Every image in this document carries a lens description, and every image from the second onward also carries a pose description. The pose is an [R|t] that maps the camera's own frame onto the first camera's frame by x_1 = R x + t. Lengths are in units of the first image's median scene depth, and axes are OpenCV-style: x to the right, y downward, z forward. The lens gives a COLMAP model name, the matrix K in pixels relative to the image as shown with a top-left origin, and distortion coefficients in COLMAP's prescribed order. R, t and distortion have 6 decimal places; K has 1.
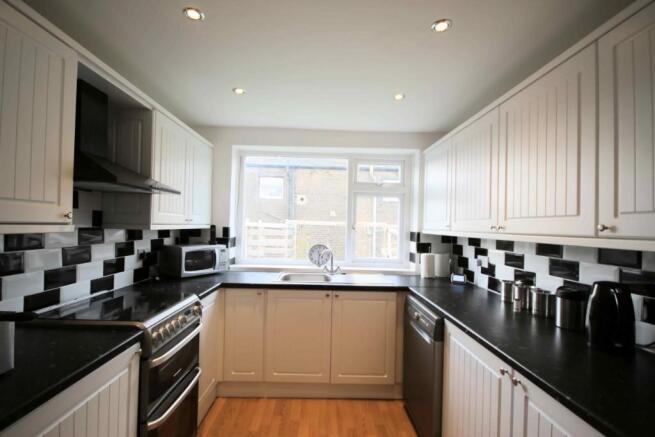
lens RADIAL K [[302.0, 0, 327.5], [0, 302.0, 218.5], [0, 0, 1]] dist [0.002433, 0.000089]
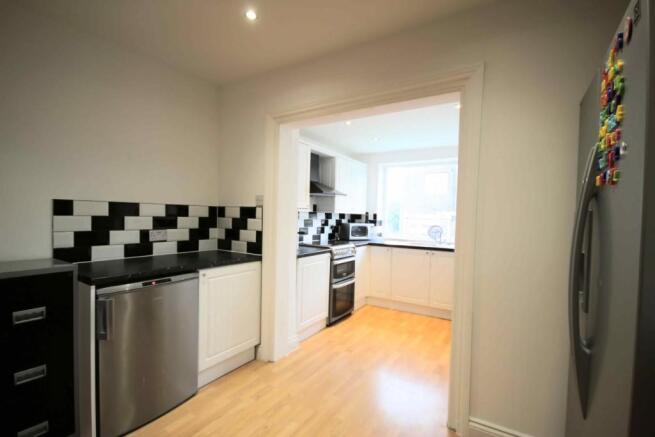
lens RADIAL K [[302.0, 0, 327.5], [0, 302.0, 218.5], [0, 0, 1]] dist [0.002433, 0.000089]
pose [[0.839300, 0.004474, -0.543650, 0.442236], [0.003917, 0.999890, 0.014274, 0.038971], [0.543654, -0.014110, 0.839191, -0.682696]]
